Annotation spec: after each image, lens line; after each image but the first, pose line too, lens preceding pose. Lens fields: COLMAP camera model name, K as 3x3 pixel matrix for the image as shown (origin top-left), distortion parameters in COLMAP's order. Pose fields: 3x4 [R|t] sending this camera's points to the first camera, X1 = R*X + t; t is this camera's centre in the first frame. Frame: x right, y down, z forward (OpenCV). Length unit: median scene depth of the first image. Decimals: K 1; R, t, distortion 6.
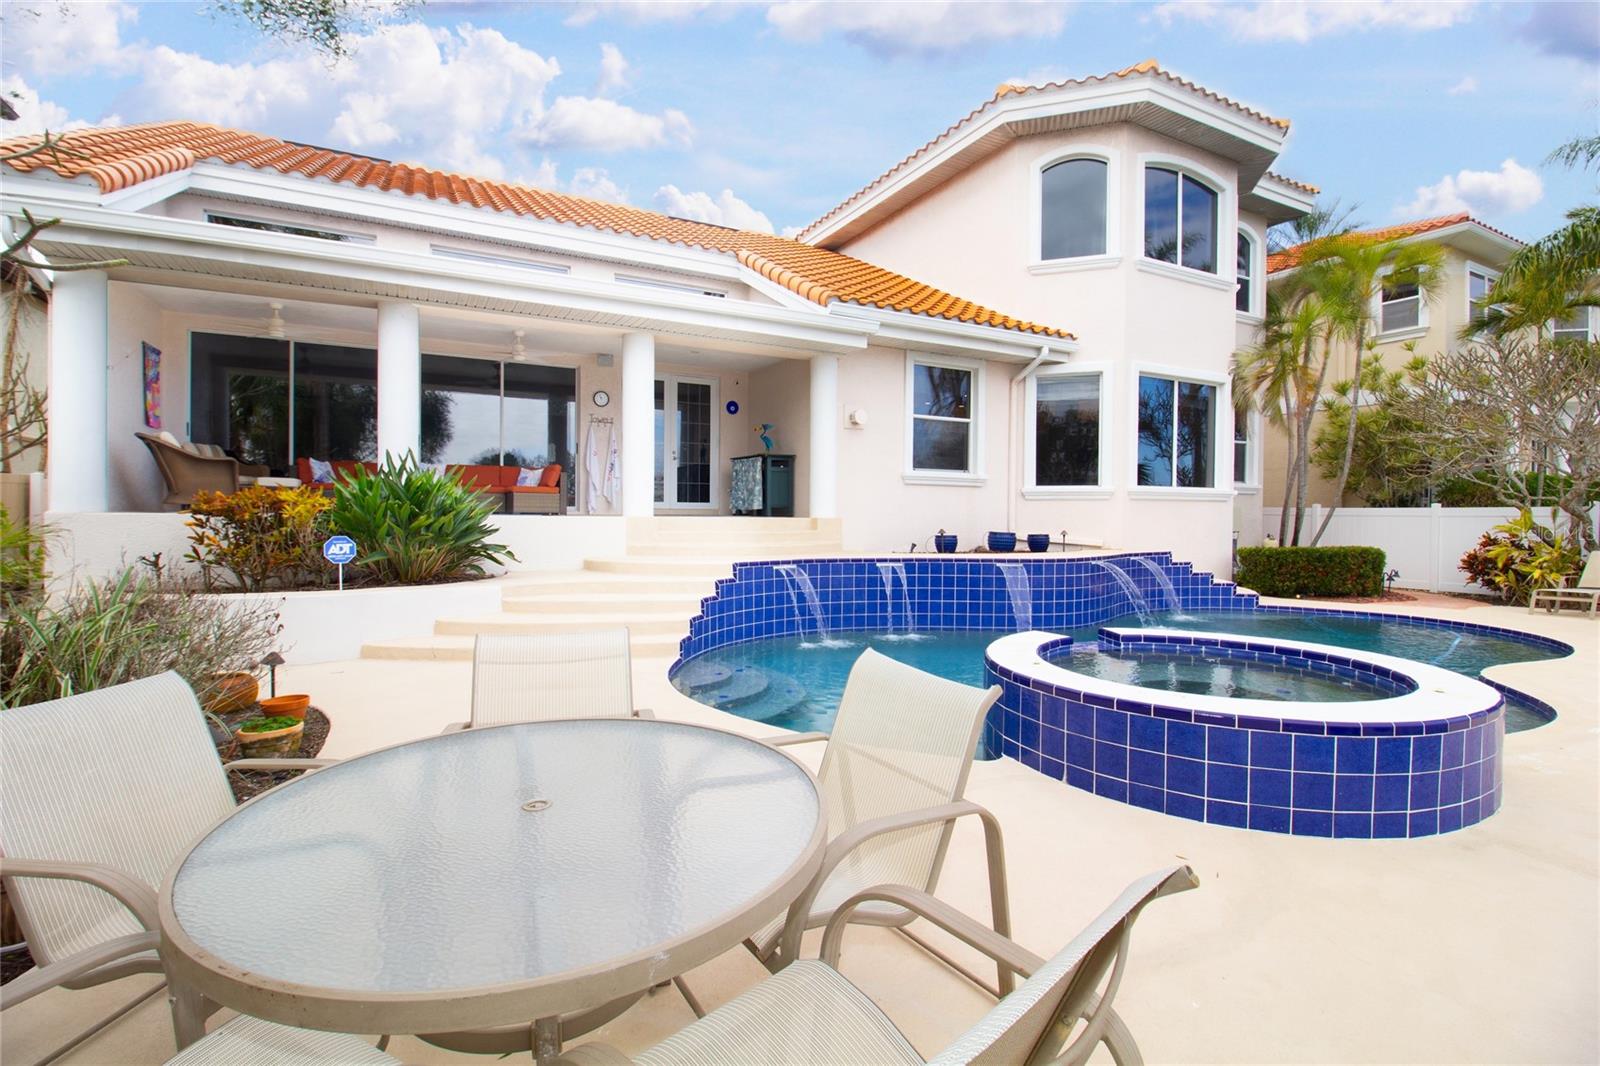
lens RADIAL K [[744.2, 0, 789.4], [0, 744.2, 525.5], [0, 0, 1]] dist [0.002428, -0.015342]
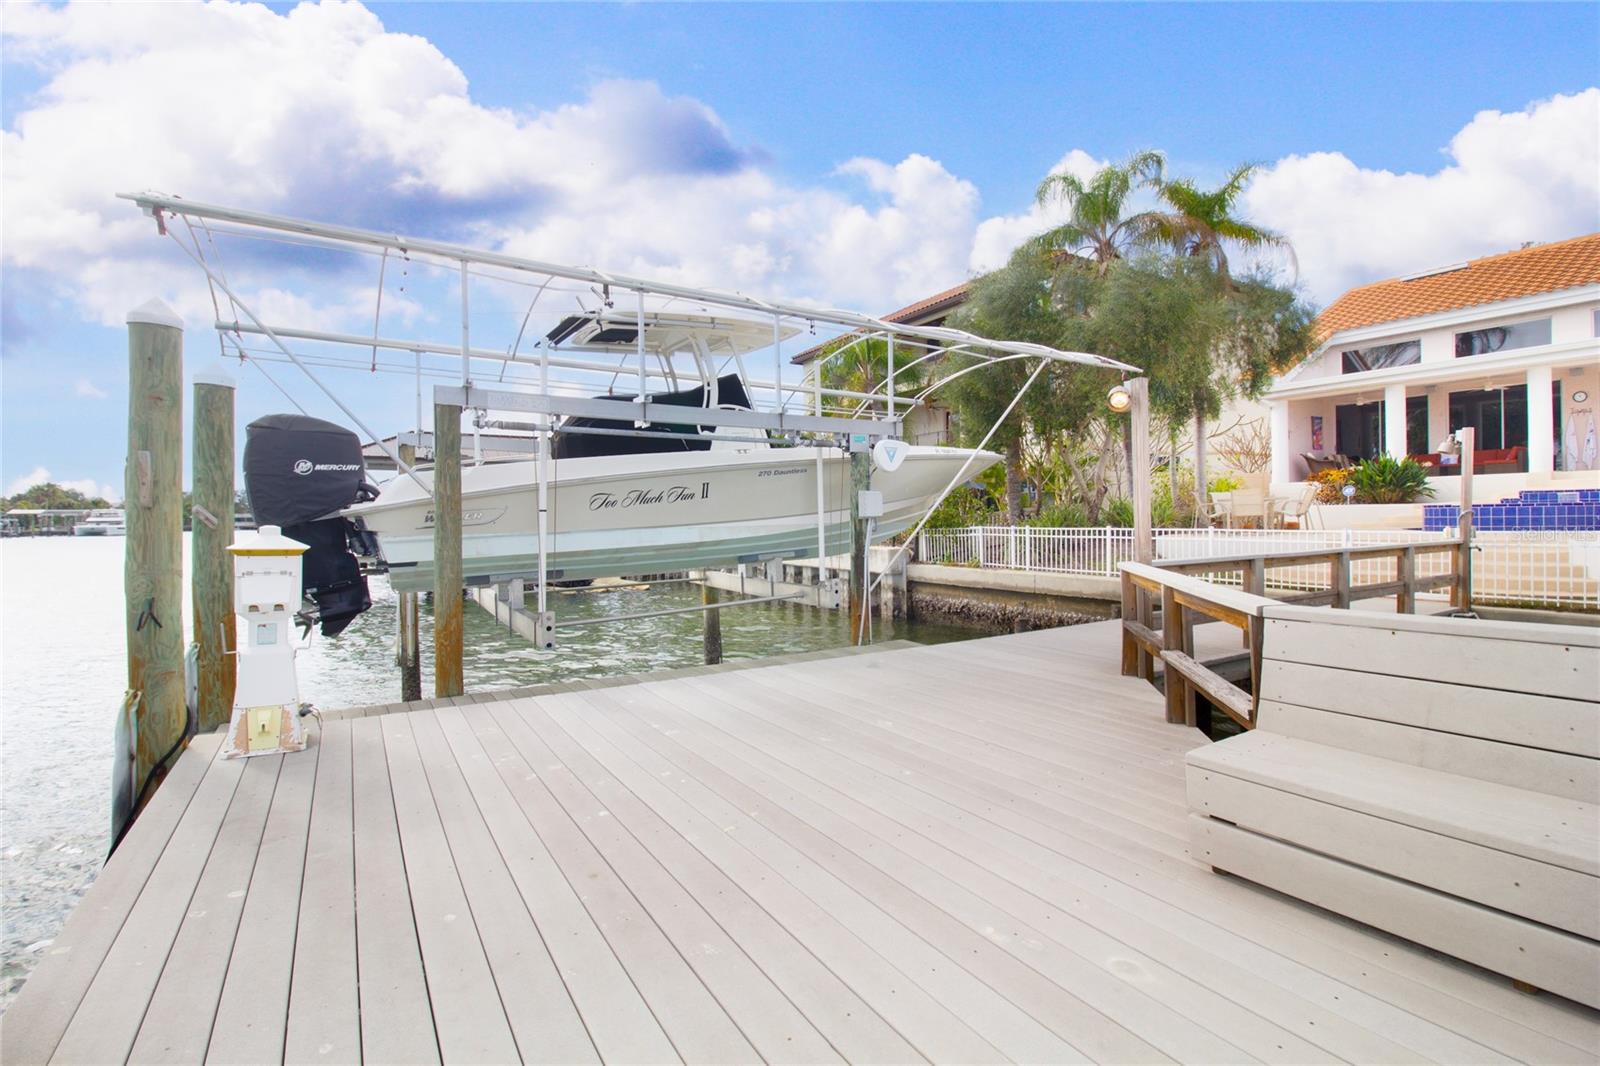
lens RADIAL K [[744.2, 0, 789.4], [0, 744.2, 525.5], [0, 0, 1]] dist [0.002428, -0.015342]
pose [[0.080616, 0.001538, -0.996744, 1.085543], [0.001898, 0.999997, 0.001697, 0.084325], [0.996743, -0.002028, 0.080613, -0.712403]]
